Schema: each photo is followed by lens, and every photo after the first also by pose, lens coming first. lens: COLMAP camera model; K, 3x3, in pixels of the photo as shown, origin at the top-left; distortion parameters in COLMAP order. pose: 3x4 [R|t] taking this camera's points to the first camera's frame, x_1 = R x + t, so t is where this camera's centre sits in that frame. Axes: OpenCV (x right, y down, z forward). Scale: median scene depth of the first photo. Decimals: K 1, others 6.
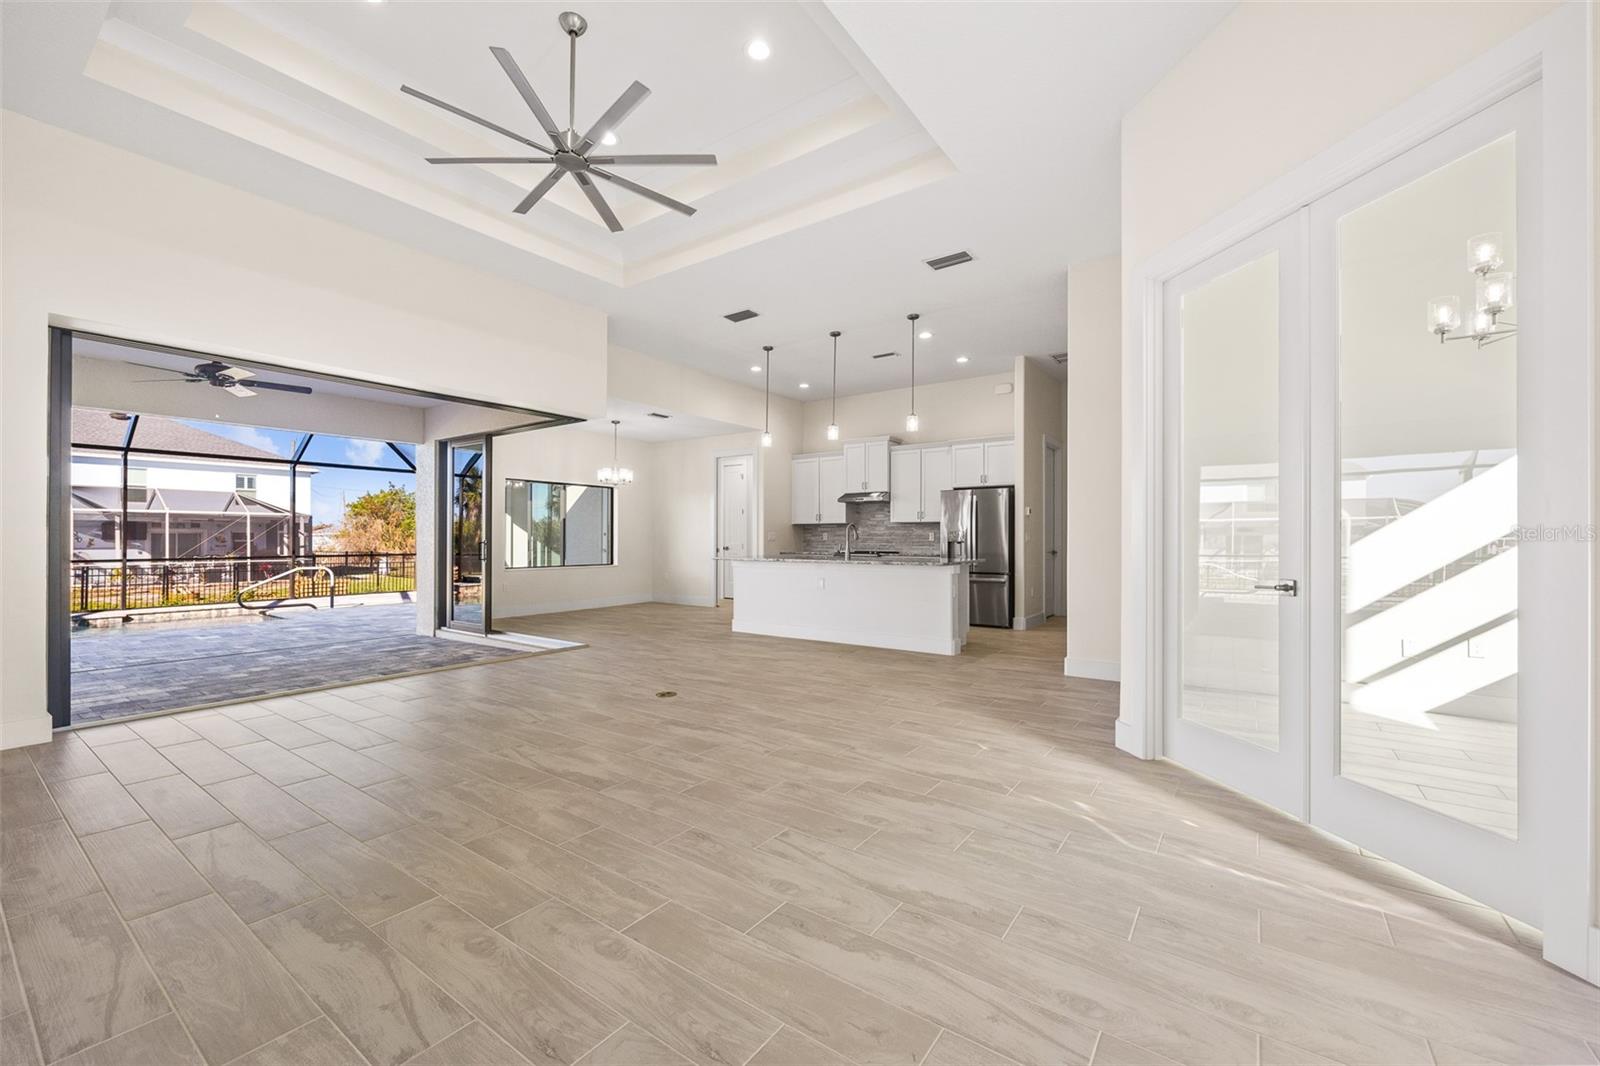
lens RADIAL K [[644.3, 0, 803.2], [0, 644.3, 528.7], [0, 0, 1]] dist [0.000707, 0.000066]
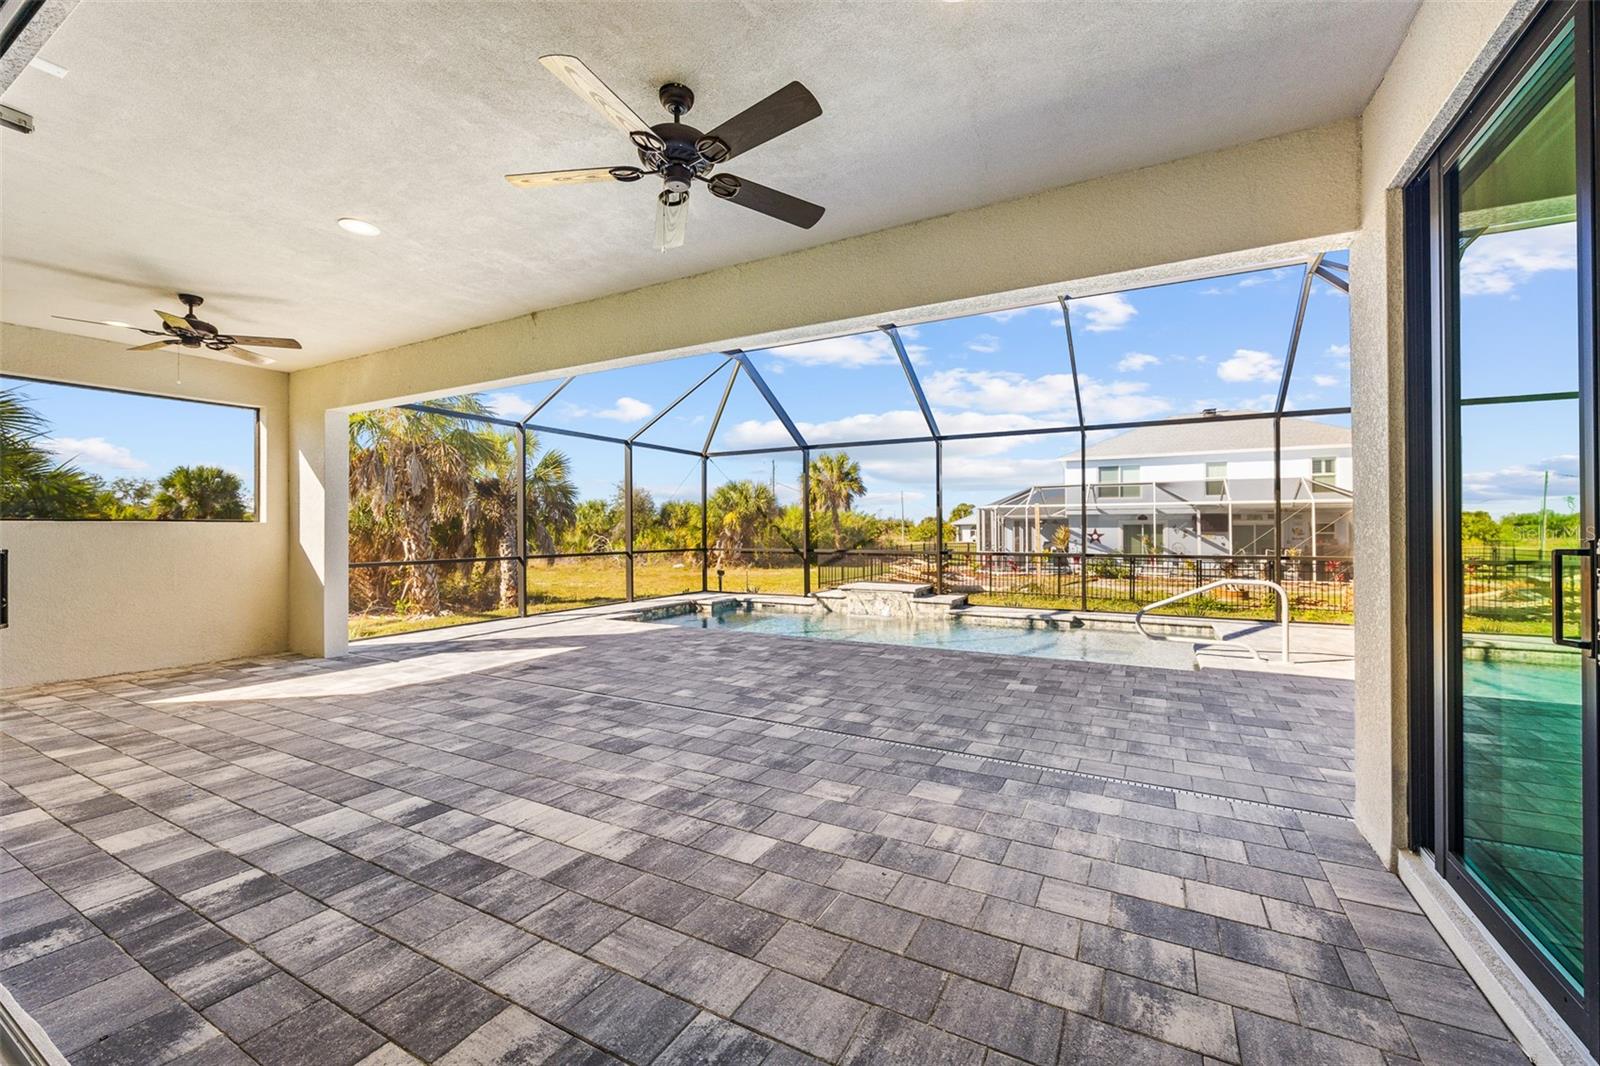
lens RADIAL K [[644.3, 0, 803.2], [0, 644.3, 528.7], [0, 0, 1]] dist [0.000707, 0.000066]
pose [[0.123951, -0.002330, -0.992286, -0.274004], [0.014897, 0.999889, -0.000487, 0.008761], [0.992176, -0.014722, 0.123972, 0.611647]]
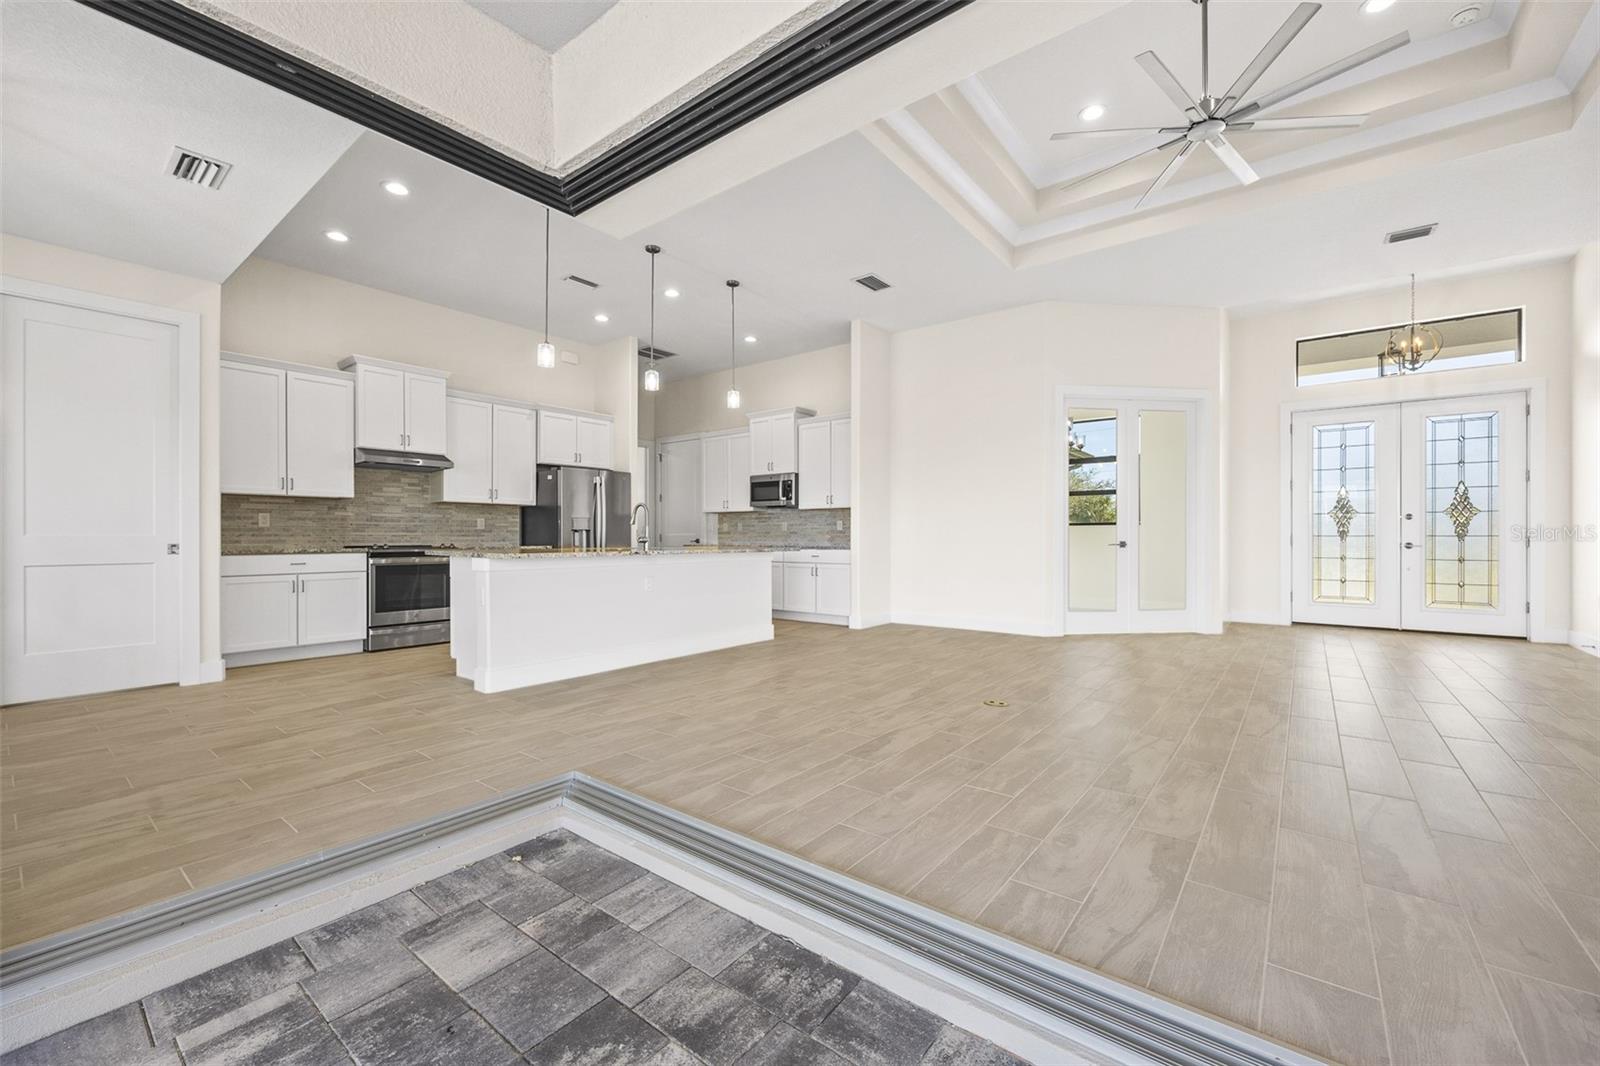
lens RADIAL K [[646.1, 0, 797.0], [0, 646.1, 535.2], [0, 0, 1]] dist [0.001535, 0.000163]
pose [[0.053657, 0.002660, 0.998556, -0.522936], [-0.010741, 0.999940, -0.002086, 0.023335], [-0.998502, -0.010614, 0.053682, 0.598294]]
